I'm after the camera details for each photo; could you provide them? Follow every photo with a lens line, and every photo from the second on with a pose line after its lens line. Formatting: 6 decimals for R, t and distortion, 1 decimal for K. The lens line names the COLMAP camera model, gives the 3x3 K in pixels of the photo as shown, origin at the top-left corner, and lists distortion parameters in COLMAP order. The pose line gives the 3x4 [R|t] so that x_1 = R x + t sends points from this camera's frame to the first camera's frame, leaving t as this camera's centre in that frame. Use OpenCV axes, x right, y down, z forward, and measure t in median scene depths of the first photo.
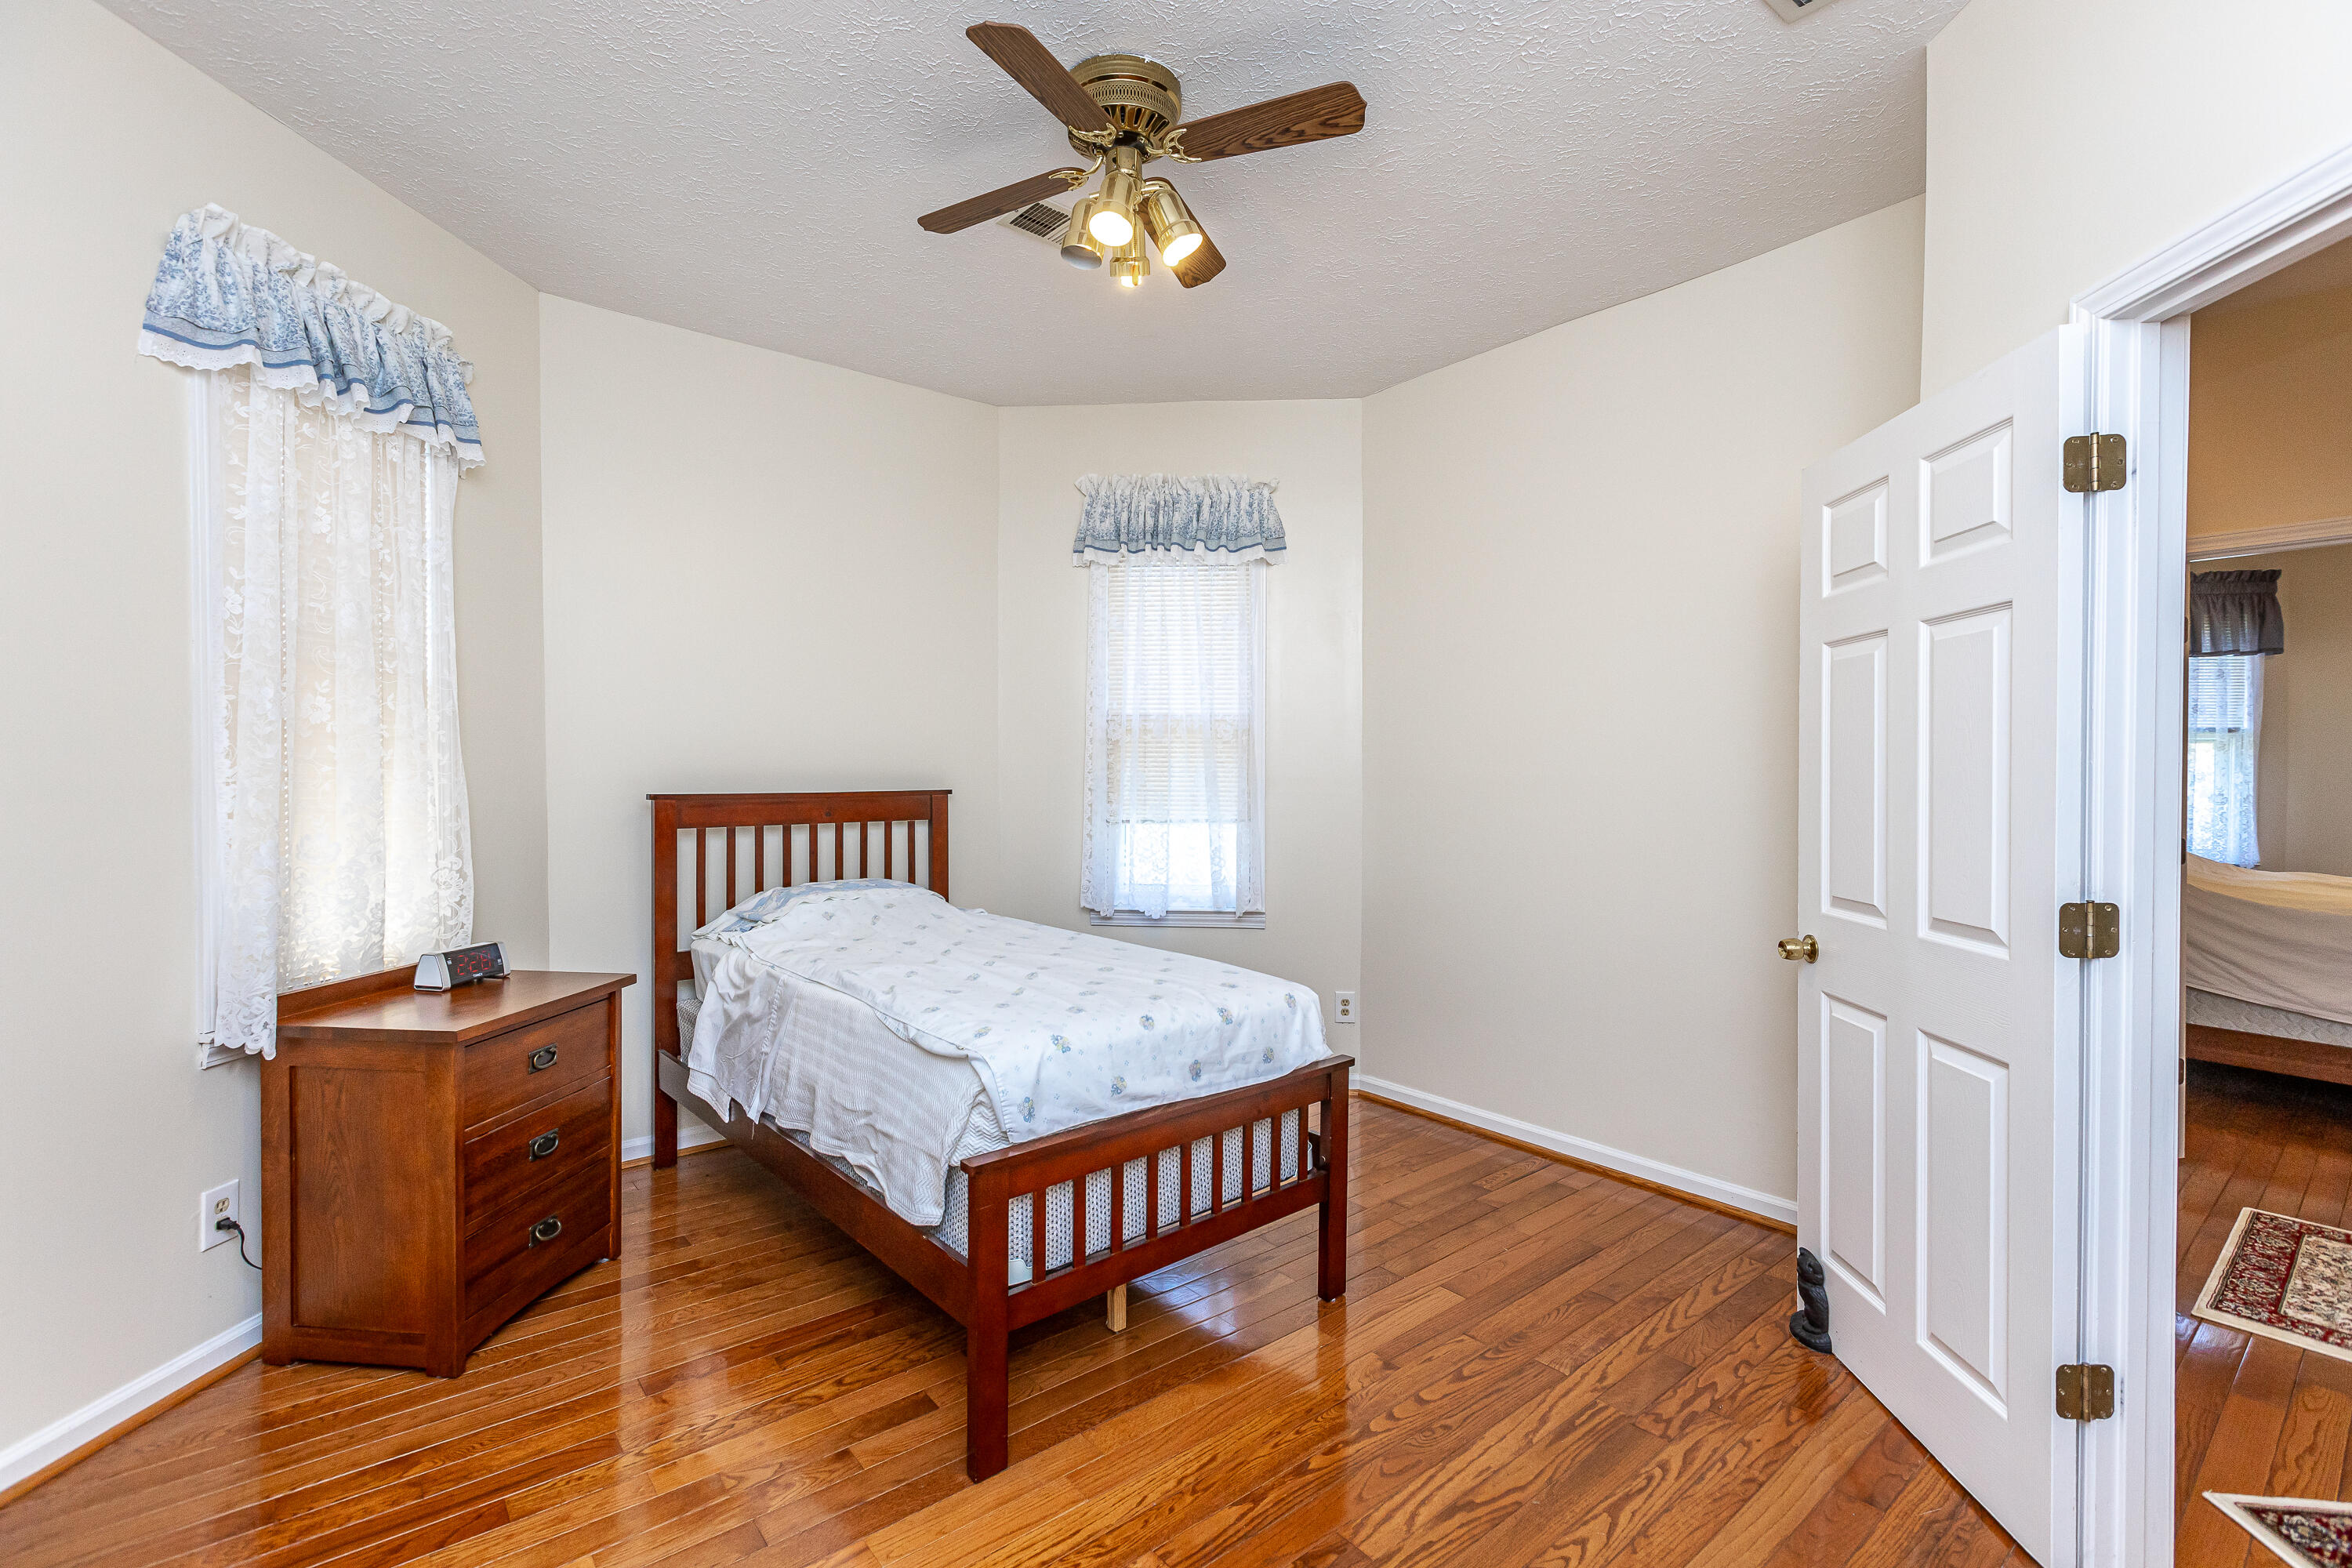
lens RADIAL K [[1058.6, 0, 1161.3], [0, 1058.6, 787.8], [0, 0, 1]] dist [-0.002215, -0.000587]
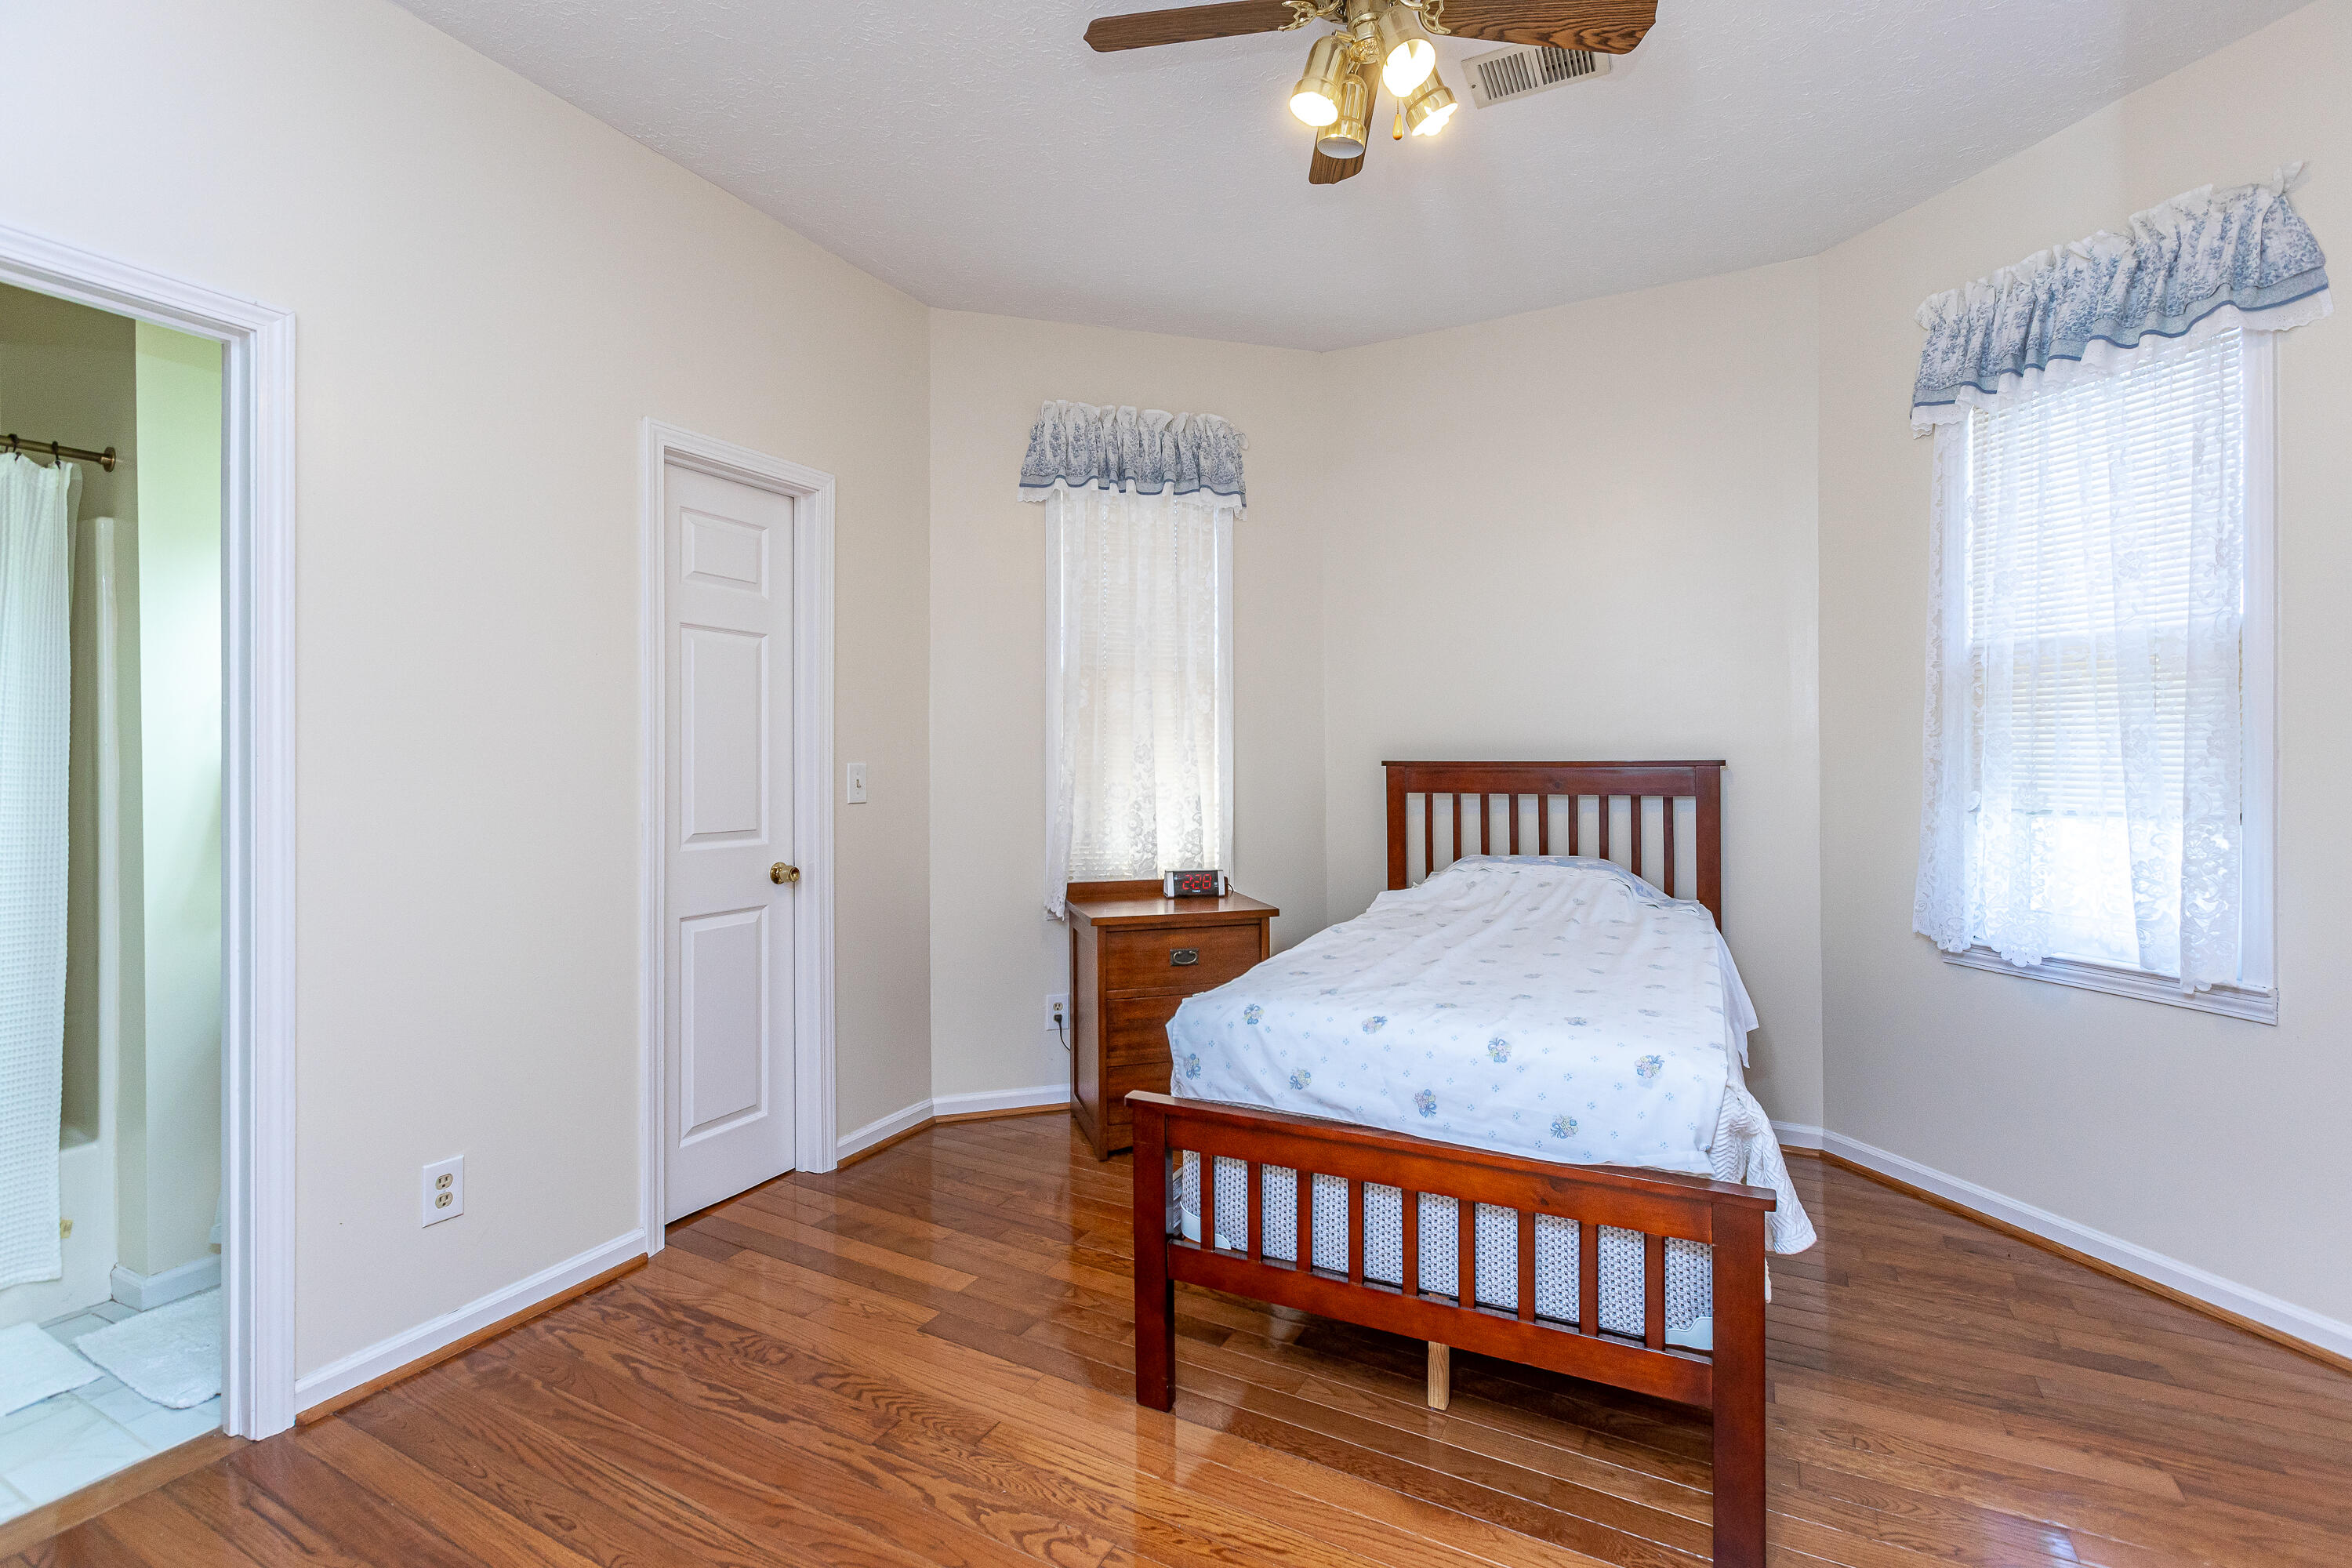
lens RADIAL K [[1058.6, 0, 1164.2], [0, 1058.6, 761.6], [0, 0, 1]] dist [-0.002215, -0.000587]
pose [[0.375279, -0.000162, -0.926912, 0.604559], [-0.012772, 0.999904, -0.005346, 0.020035], [0.926824, 0.013845, 0.375241, 0.466004]]
